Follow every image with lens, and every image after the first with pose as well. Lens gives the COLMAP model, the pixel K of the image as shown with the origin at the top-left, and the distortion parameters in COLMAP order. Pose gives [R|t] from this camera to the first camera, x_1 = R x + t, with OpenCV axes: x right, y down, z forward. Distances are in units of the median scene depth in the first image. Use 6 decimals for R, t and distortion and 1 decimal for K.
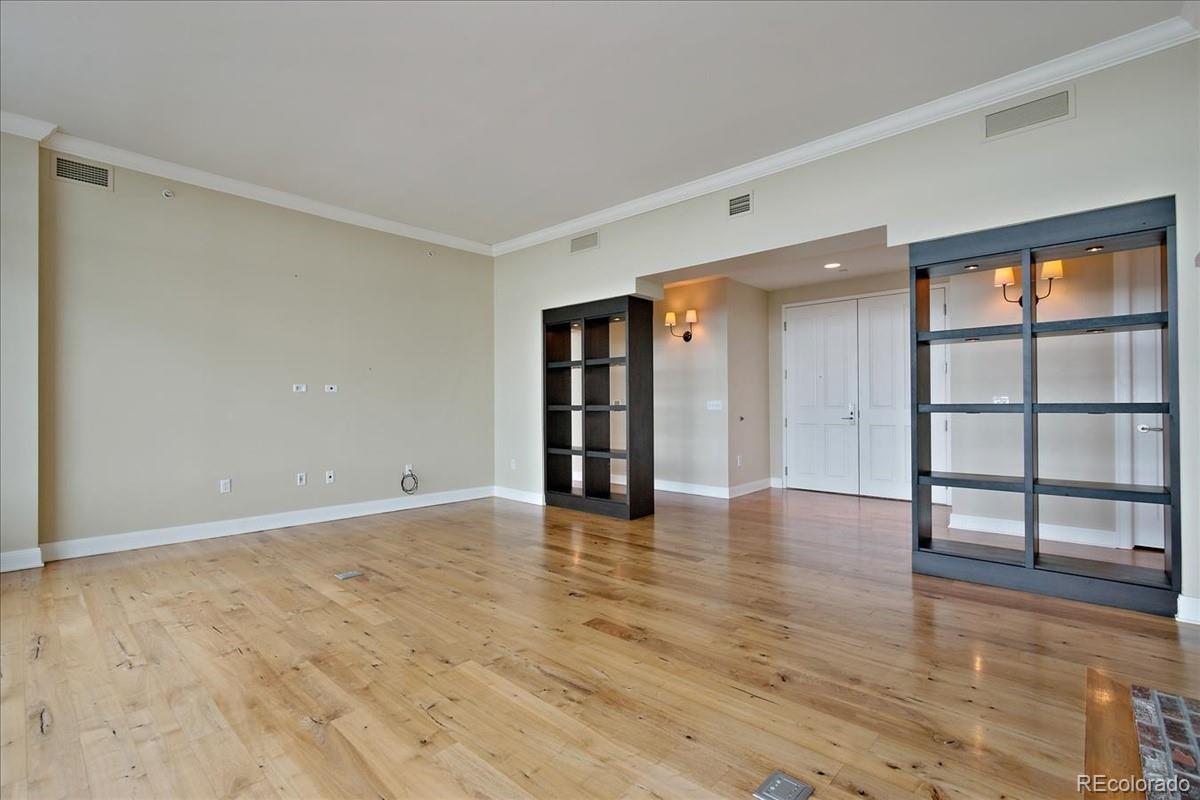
lens RADIAL K [[558.4, 0, 575.7], [0, 558.4, 402.5], [0, 0, 1]] dist [-0.010948, 0.005065]
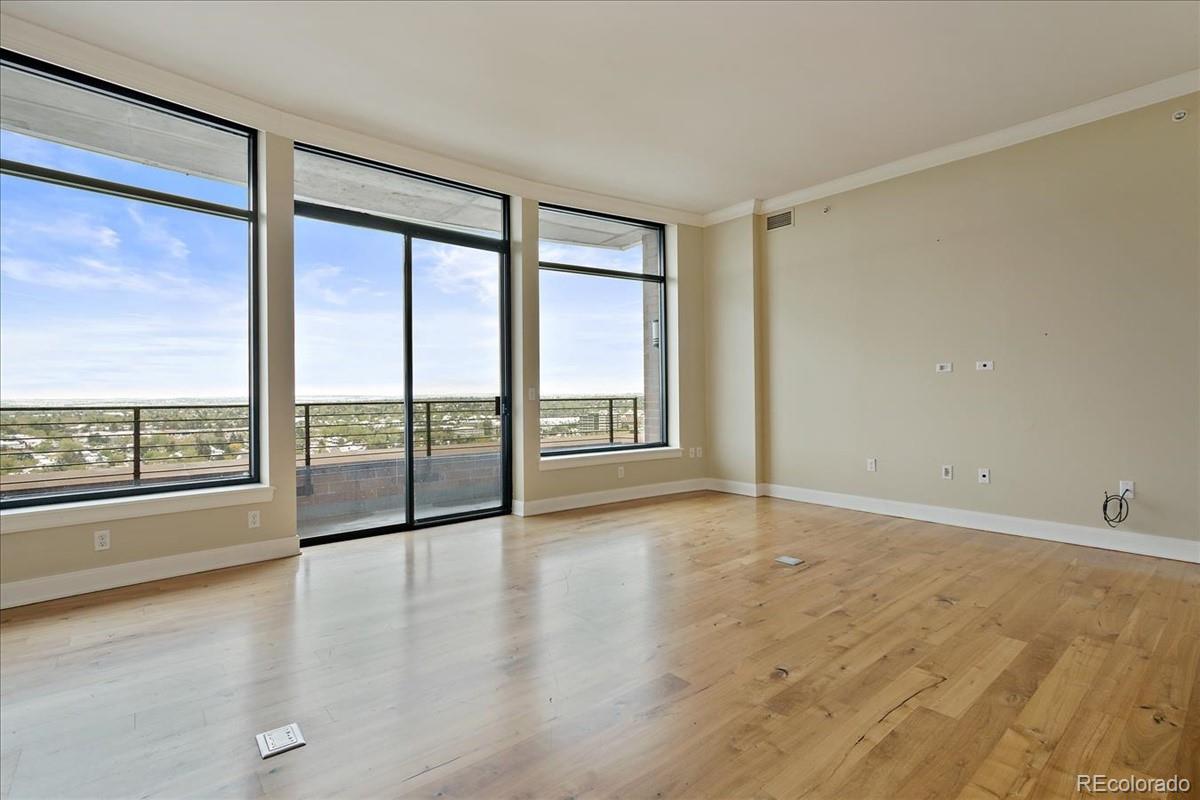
lens RADIAL K [[558.4, 0, 591.4], [0, 558.4, 394.6], [0, 0, 1]] dist [-0.010948, 0.005065]
pose [[-0.109457, 0.004226, -0.993983, 0.564585], [0.013191, 0.999909, 0.002799, 0.008805], [0.993904, -0.012805, -0.109503, 0.712790]]
